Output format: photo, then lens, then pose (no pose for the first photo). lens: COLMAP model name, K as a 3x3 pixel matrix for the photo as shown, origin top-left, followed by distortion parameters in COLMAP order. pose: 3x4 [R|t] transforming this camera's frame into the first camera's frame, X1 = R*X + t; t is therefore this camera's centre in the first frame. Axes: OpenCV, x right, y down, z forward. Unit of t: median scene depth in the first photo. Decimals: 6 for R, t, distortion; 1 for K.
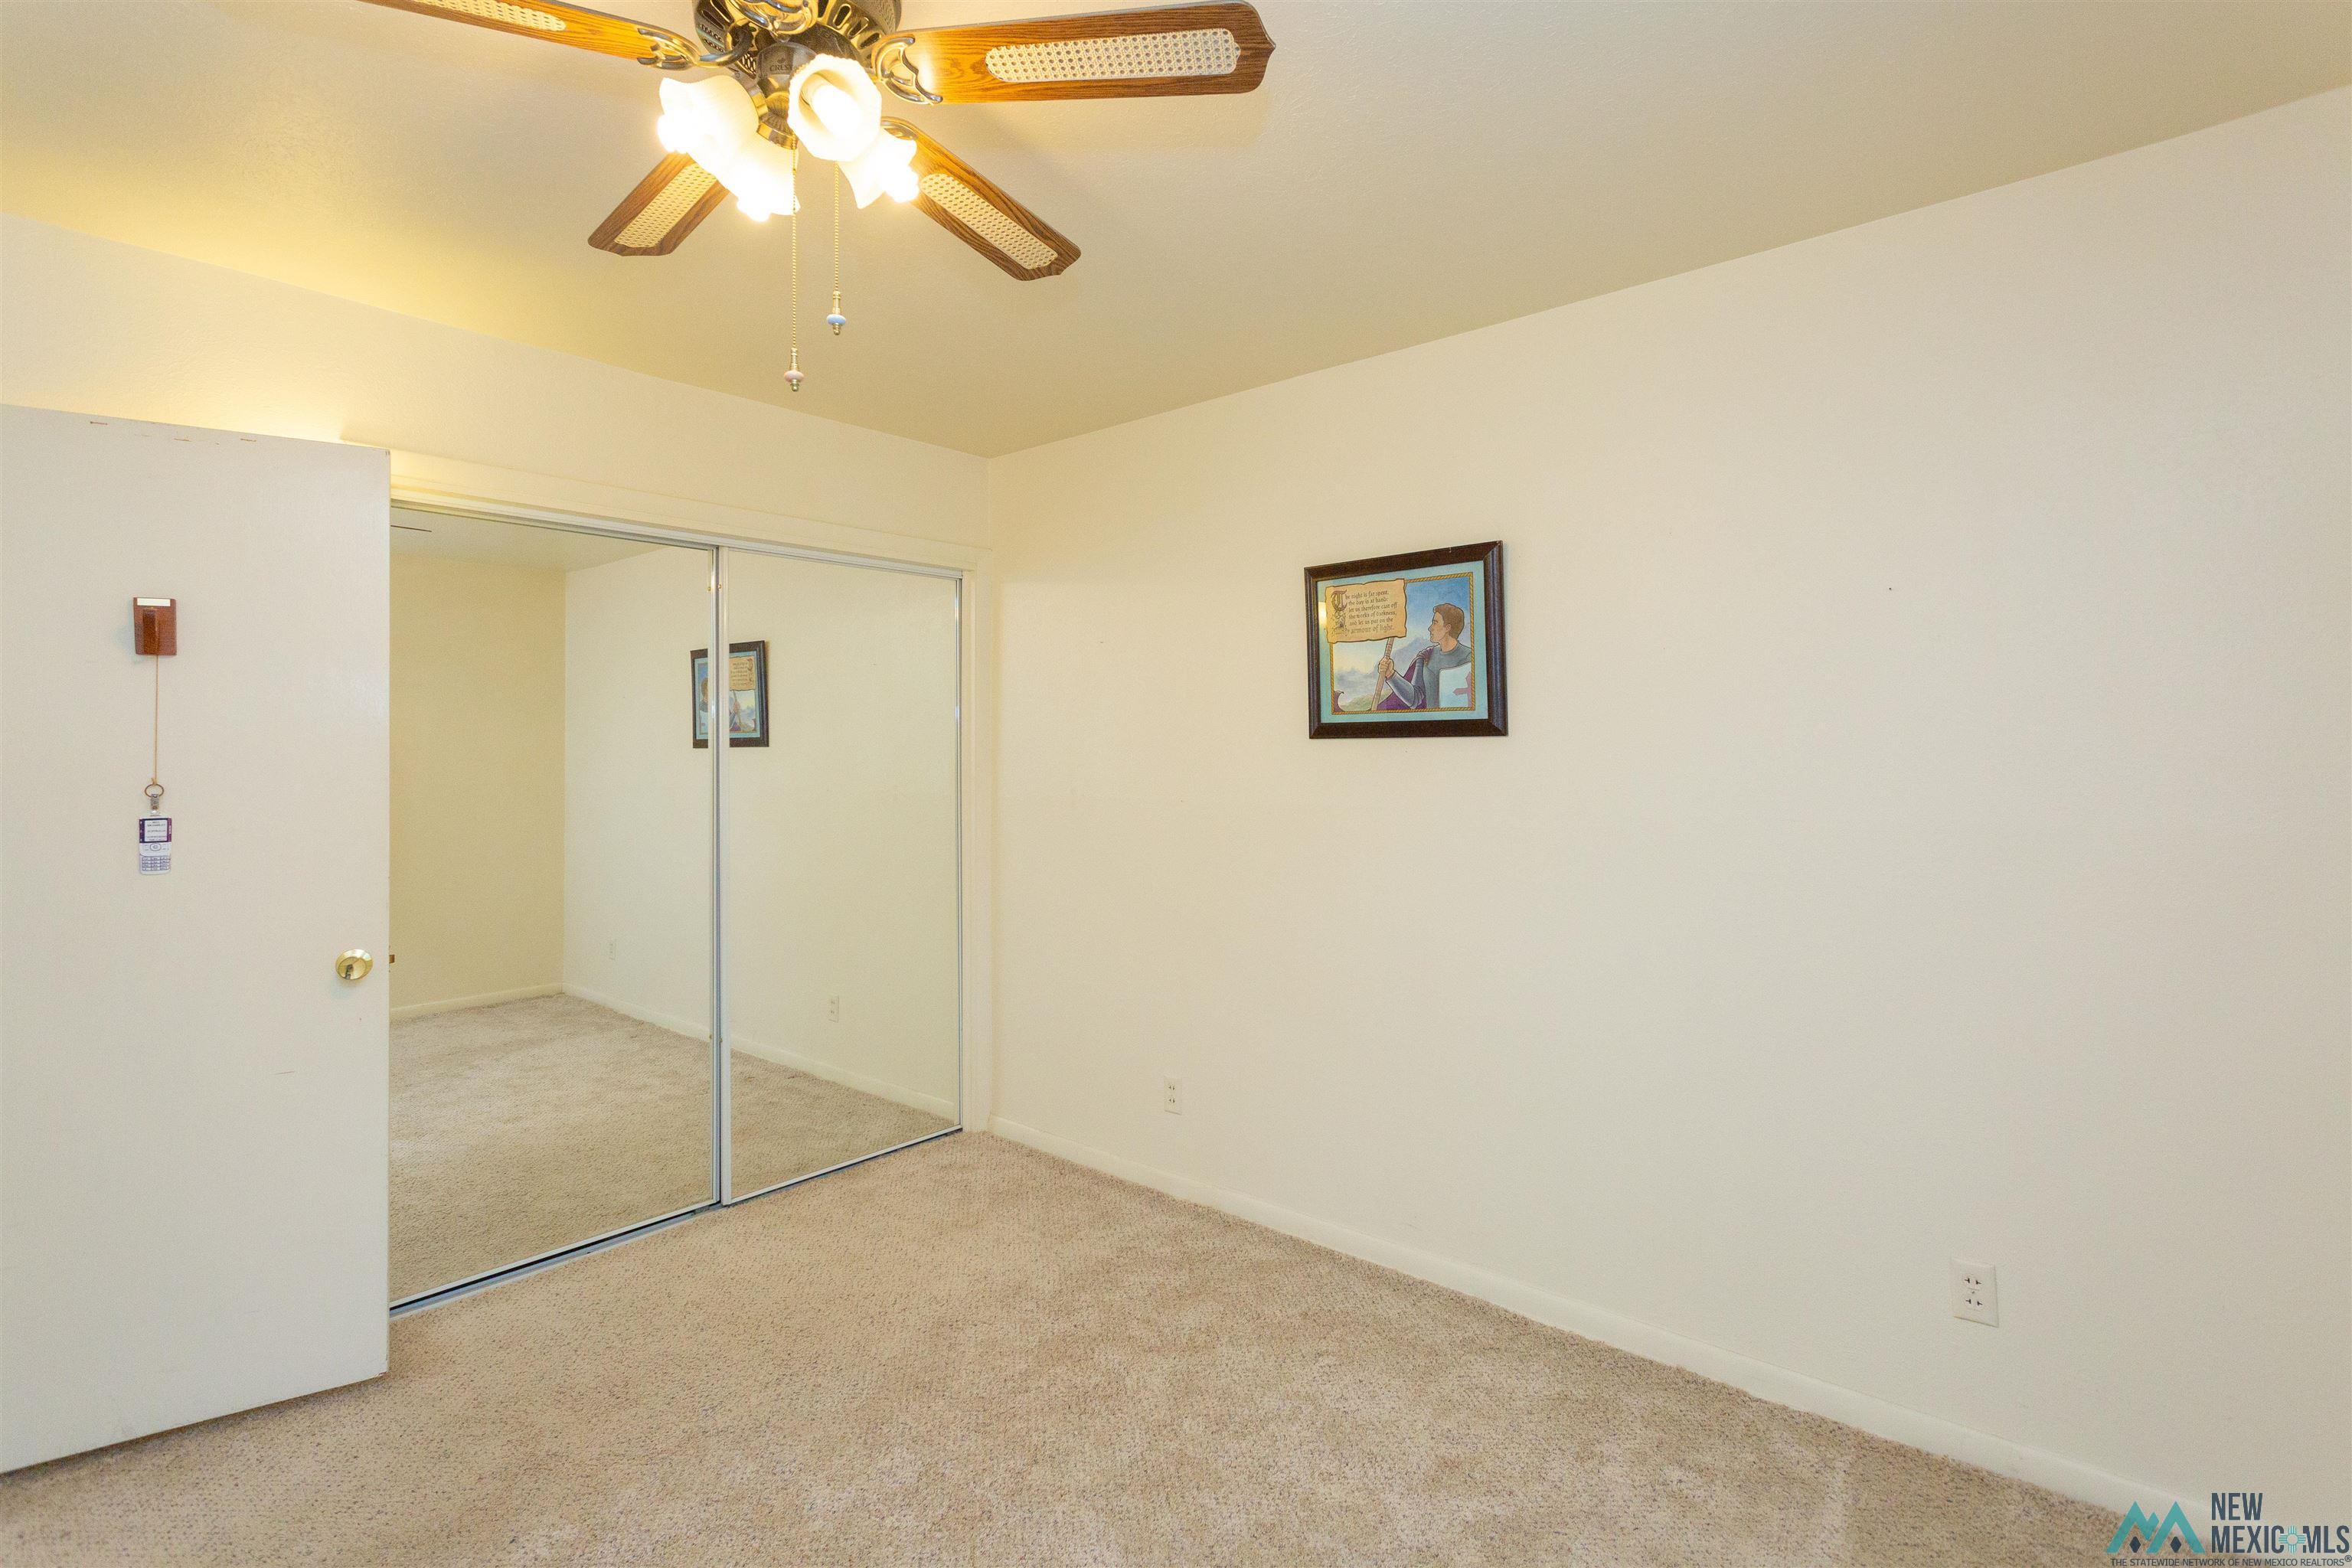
lens RADIAL K [[1134.4, 0, 1161.5], [0, 1134.4, 727.3], [0, 0, 1]] dist [-0.001140, -0.000419]
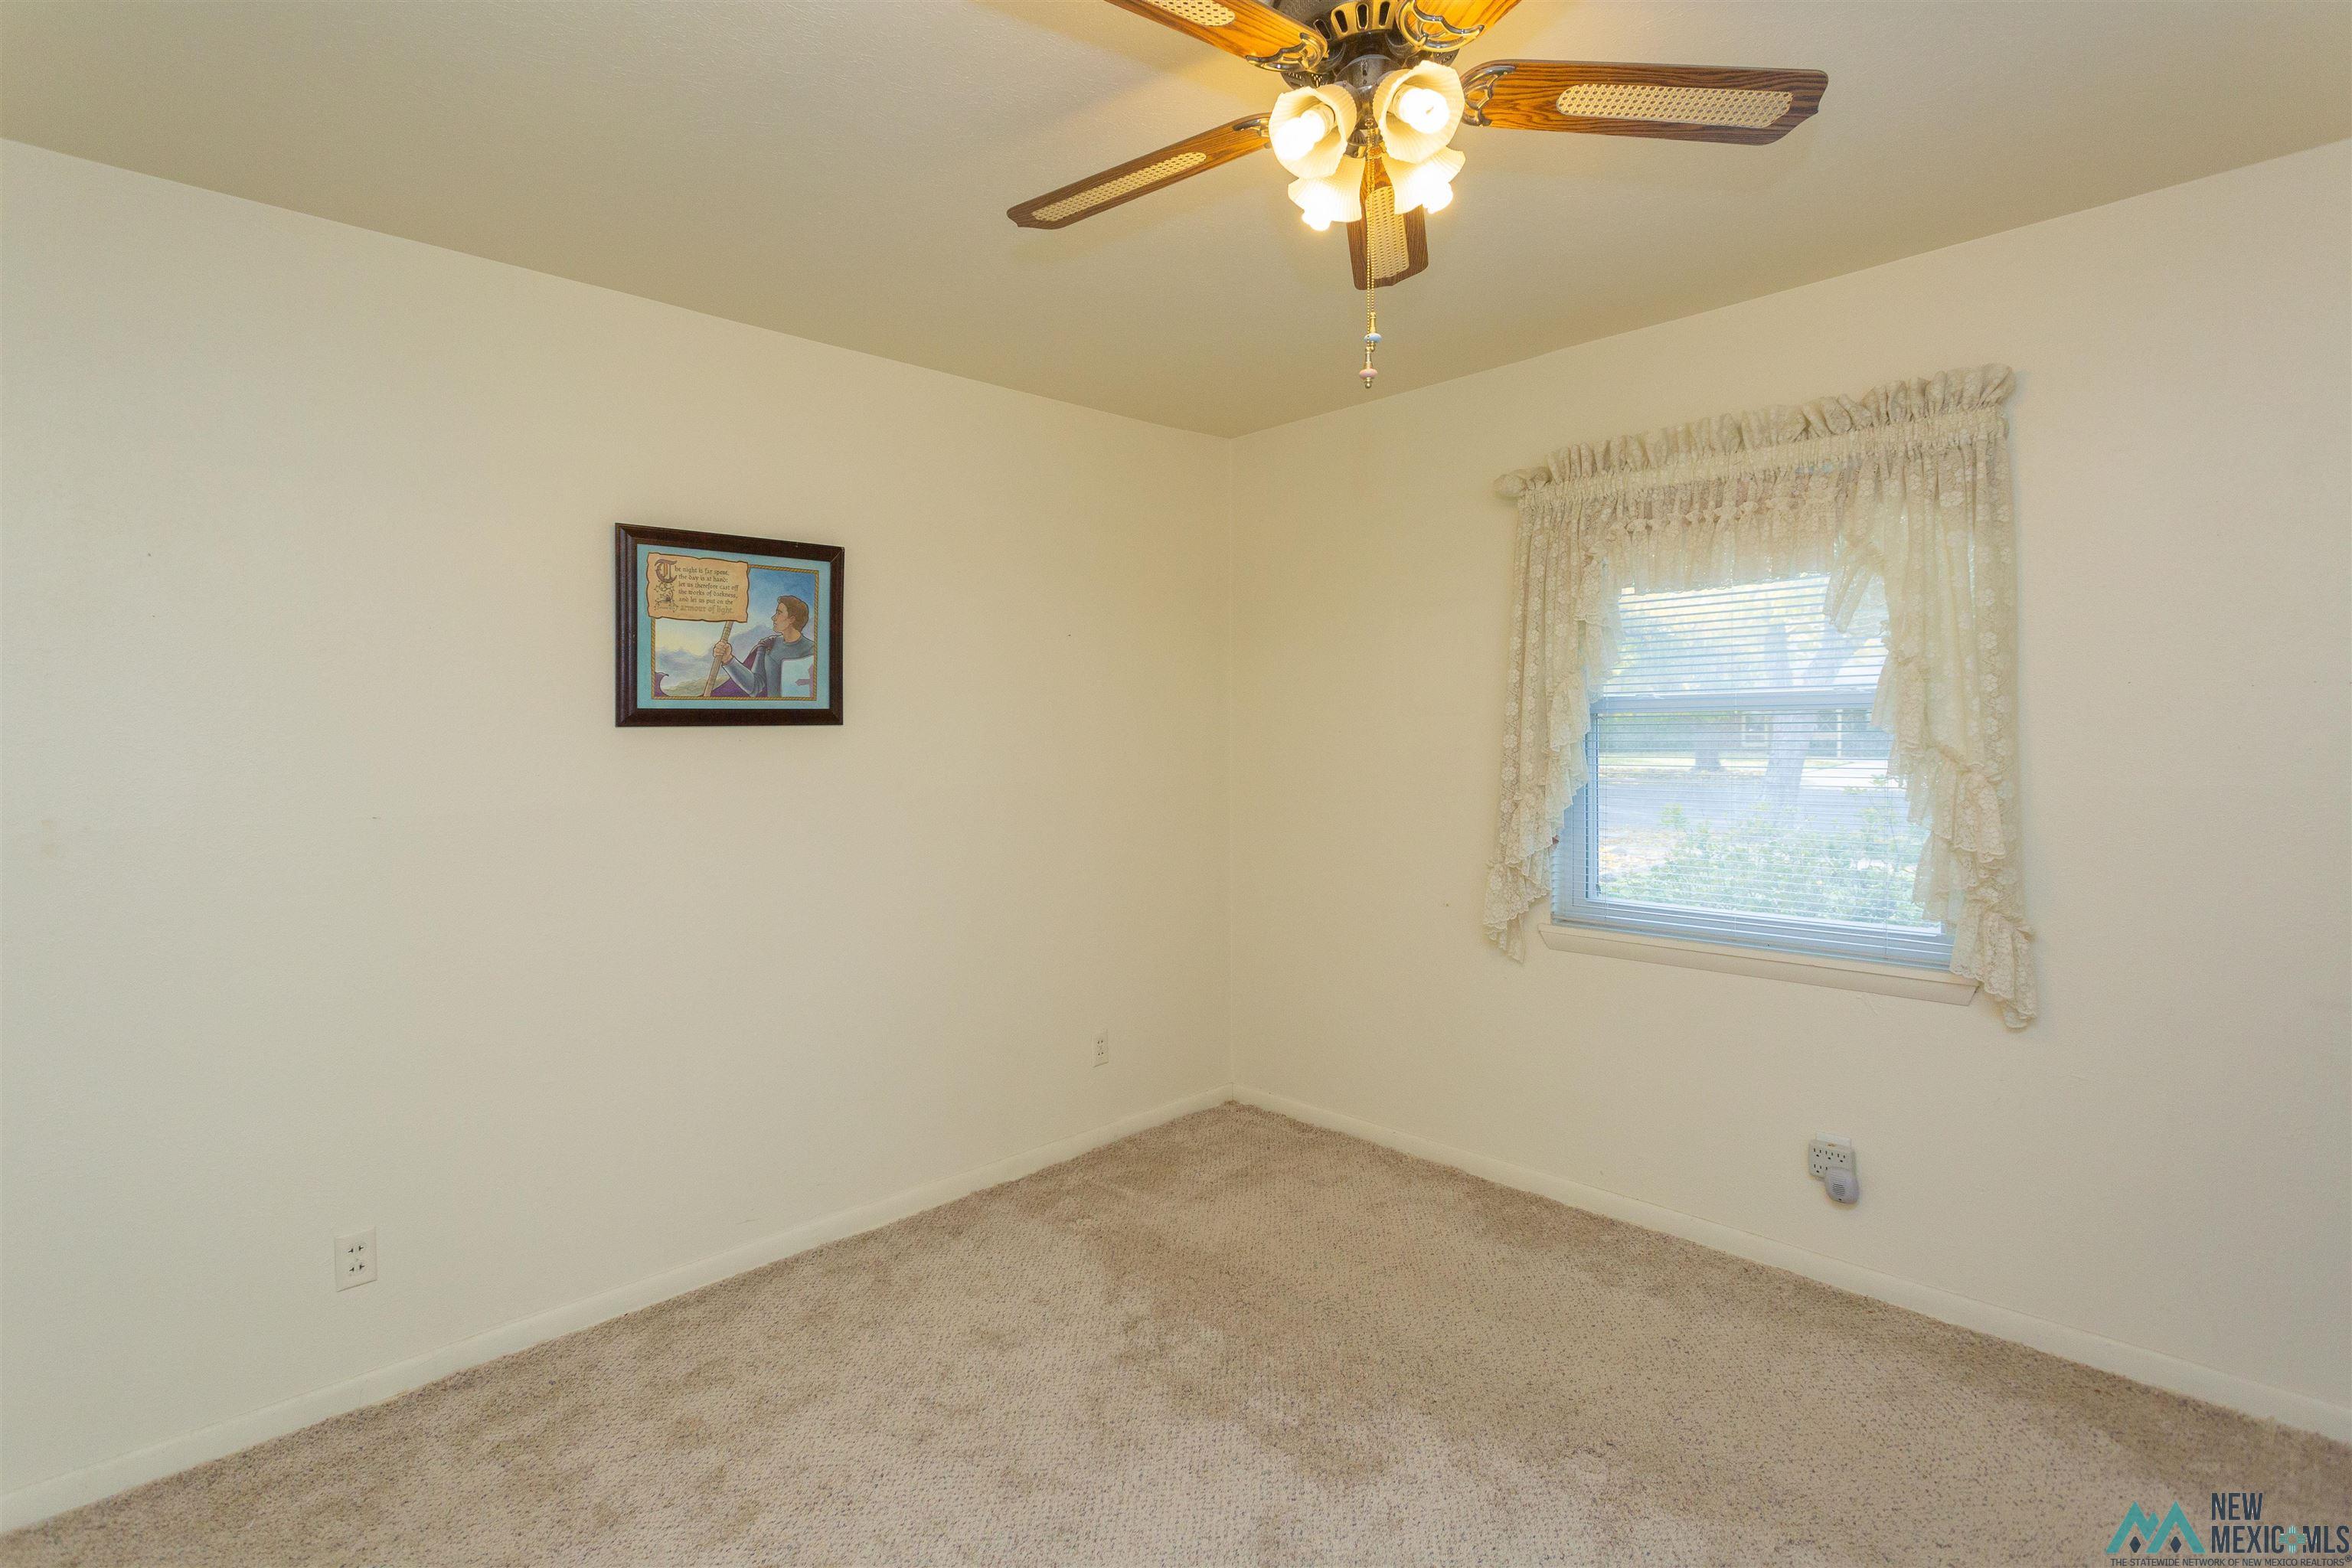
lens RADIAL K [[1134.4, 0, 1161.5], [0, 1134.4, 727.3], [0, 0, 1]] dist [-0.001140, -0.000419]
pose [[0.075205, -0.000632, 0.997168, -0.740500], [-0.015229, 0.999882, 0.001782, 0.003227], [-0.997052, -0.015320, 0.075186, 0.577775]]
